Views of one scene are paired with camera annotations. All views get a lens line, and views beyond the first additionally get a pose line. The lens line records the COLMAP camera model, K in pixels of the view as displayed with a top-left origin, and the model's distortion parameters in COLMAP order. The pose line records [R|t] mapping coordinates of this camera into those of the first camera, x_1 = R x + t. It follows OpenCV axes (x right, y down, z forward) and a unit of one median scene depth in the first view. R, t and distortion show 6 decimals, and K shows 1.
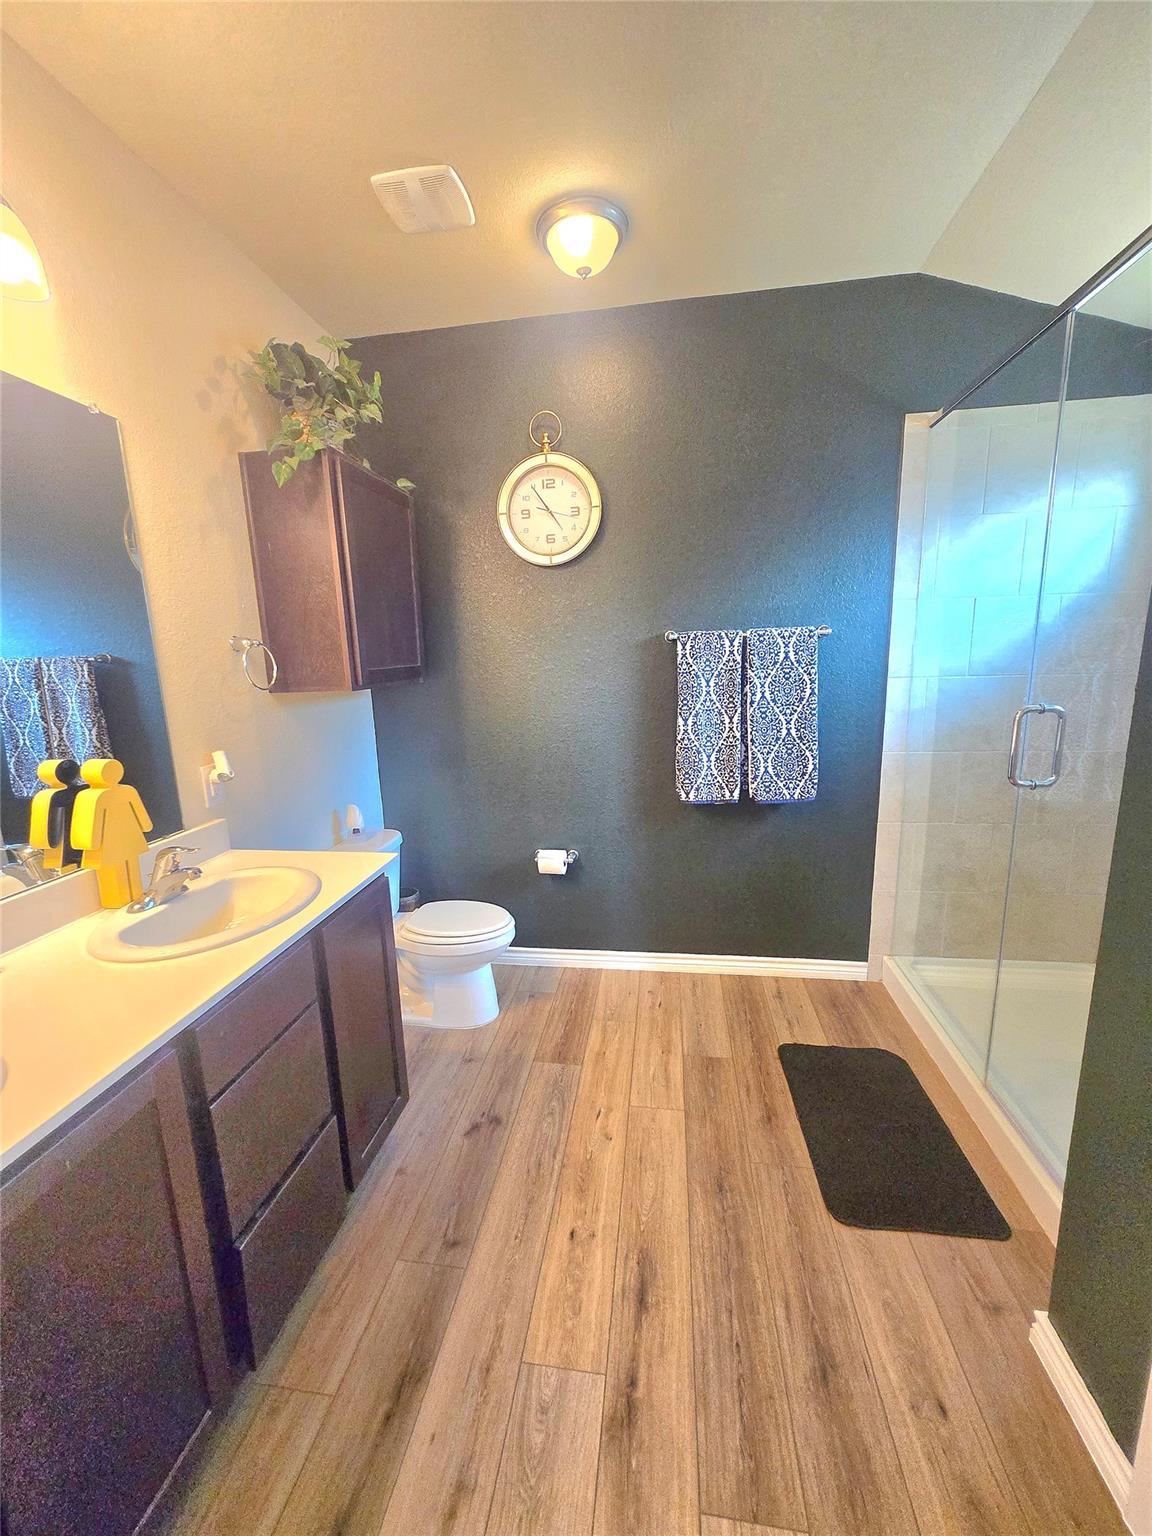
lens RADIAL K [[609.4, 0, 572.4], [0, 609.4, 772.0], [0, 0, 1]] dist [0.000827, 0.000811]
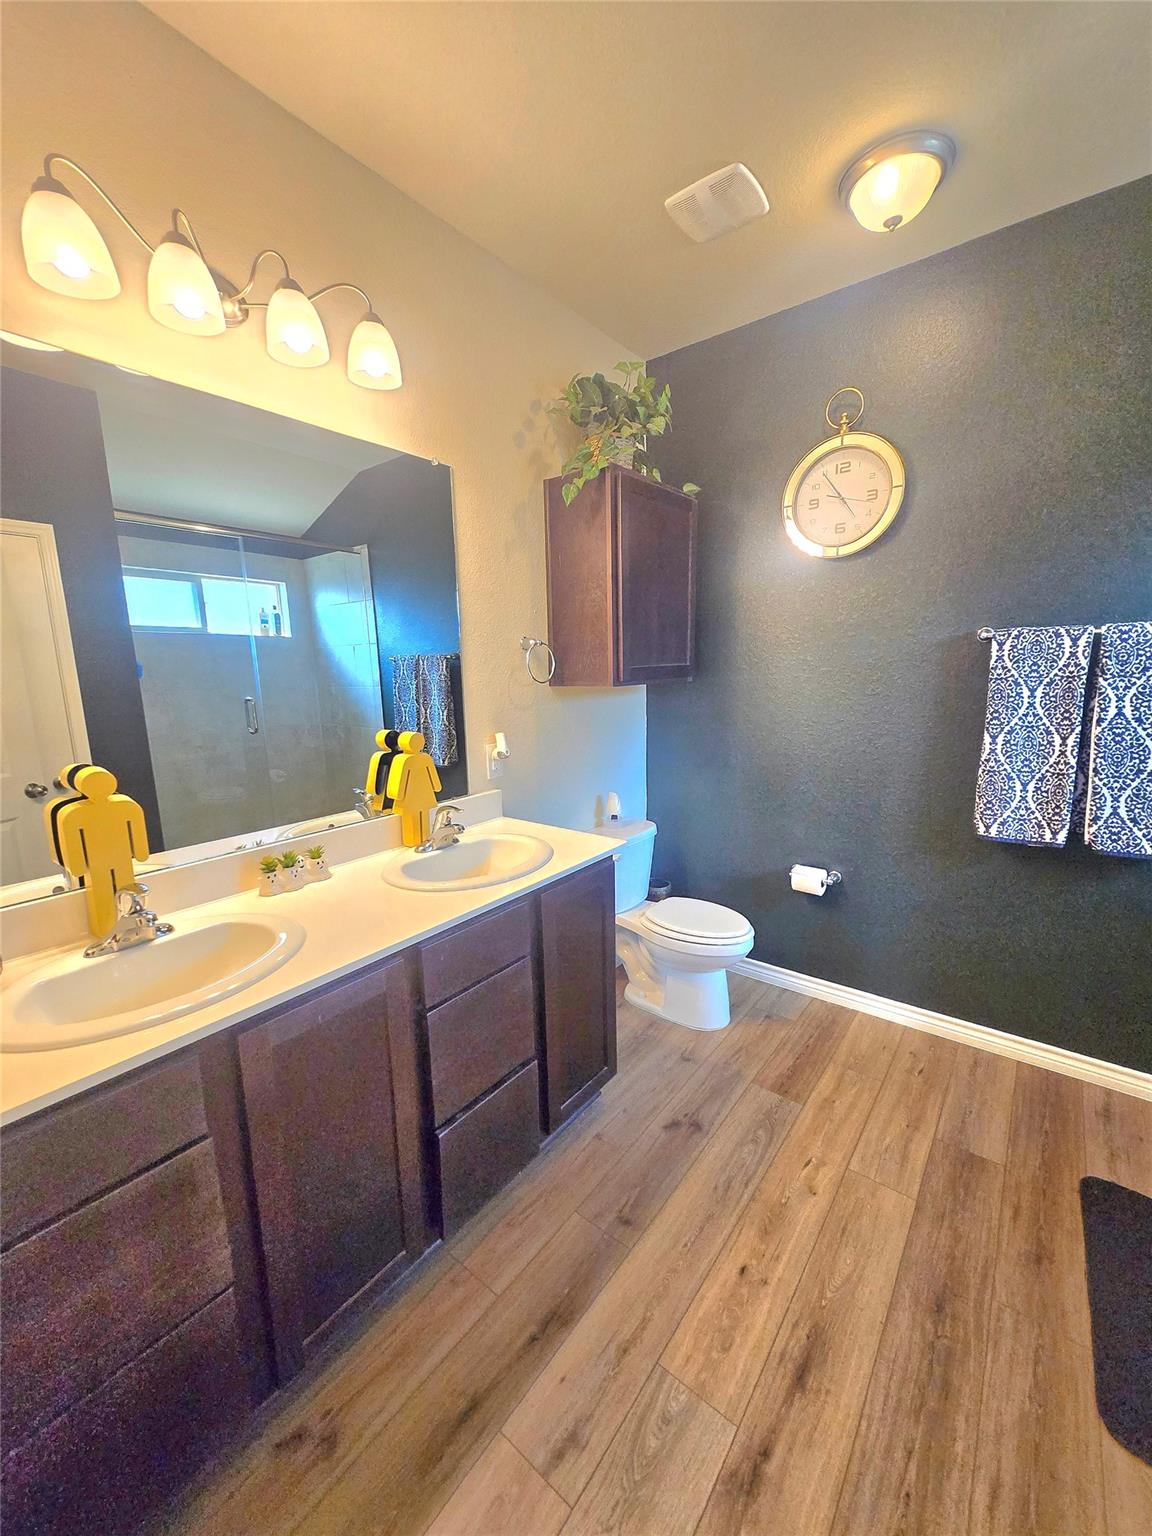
lens RADIAL K [[609.4, 0, 572.4], [0, 609.4, 772.0], [0, 0, 1]] dist [0.000827, 0.000811]
pose [[0.868476, 0.100918, -0.485350, 0.119574], [-0.101961, 0.994491, 0.024336, -0.001730], [0.485132, 0.028351, 0.873981, 0.022576]]
